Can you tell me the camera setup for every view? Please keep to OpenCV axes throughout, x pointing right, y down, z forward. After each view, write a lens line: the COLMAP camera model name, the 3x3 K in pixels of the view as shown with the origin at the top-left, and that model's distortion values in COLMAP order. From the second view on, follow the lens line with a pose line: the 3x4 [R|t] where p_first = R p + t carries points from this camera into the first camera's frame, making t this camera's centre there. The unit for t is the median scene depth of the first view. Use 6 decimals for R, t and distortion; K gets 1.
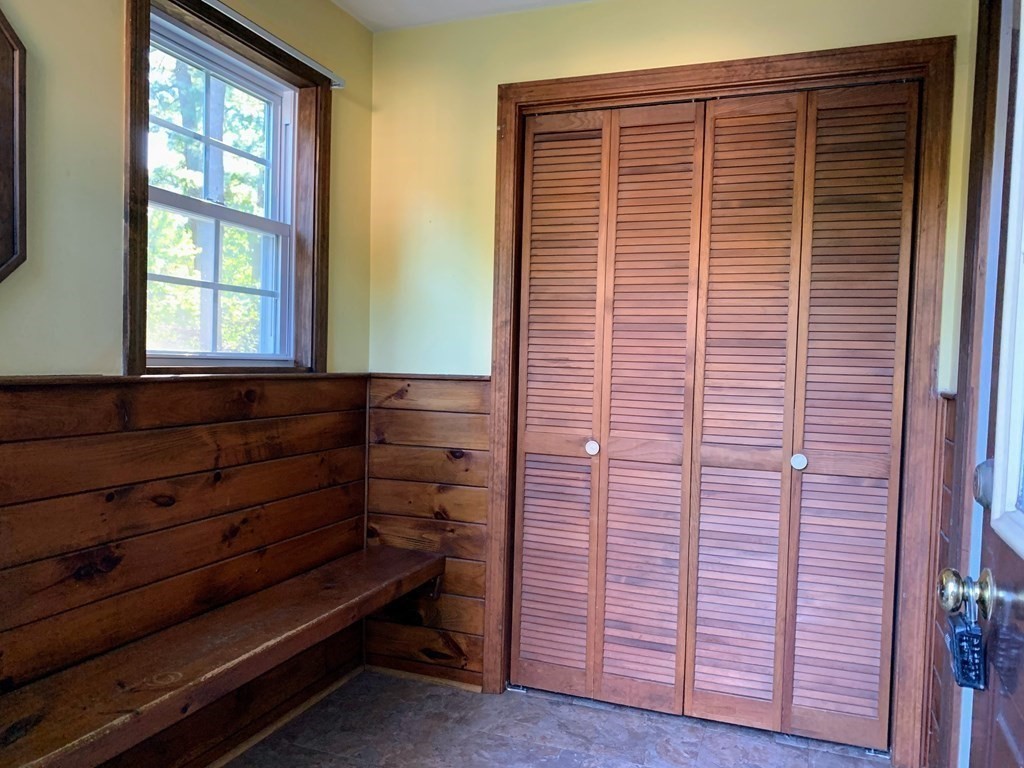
lens RADIAL K [[785.3, 0, 510.9], [0, 785.3, 389.3], [0, 0, 1]] dist [0.056336, -0.046124]
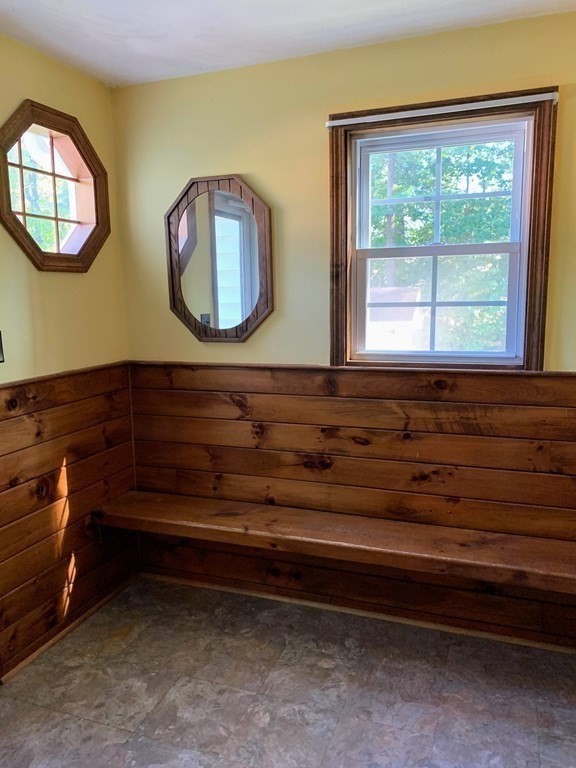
lens RADIAL K [[589.0, 0, 285.5], [0, 589.0, 384.4], [0, 0, 1]] dist [0.056336, -0.046124]
pose [[0.009465, 0.129100, -0.991586, 0.706371], [-0.020762, 0.991442, 0.128883, -0.122237], [0.999740, 0.019367, 0.012065, 0.749707]]
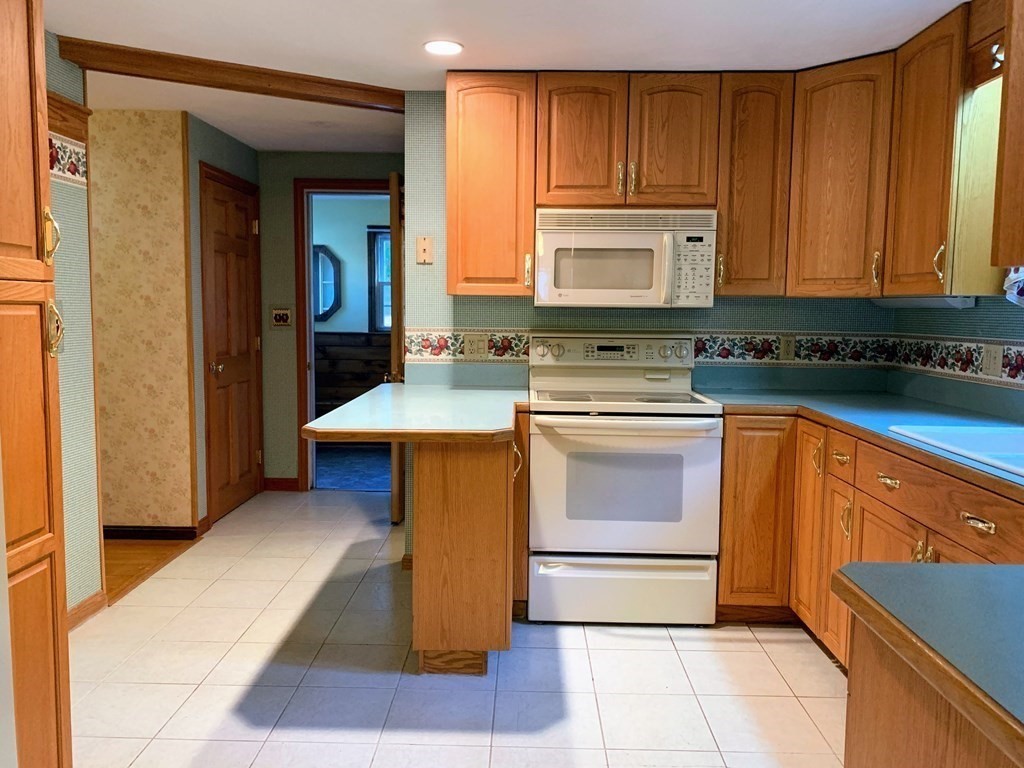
lens RADIAL K [[785.3, 0, 514.9], [0, 785.3, 384.1], [0, 0, 1]] dist [0.056336, -0.046124]
pose [[0.339564, 0.072904, -0.937753, 2.957256], [-0.034718, 0.997284, 0.064960, -0.032745], [0.939942, 0.010499, 0.341173, 0.295665]]
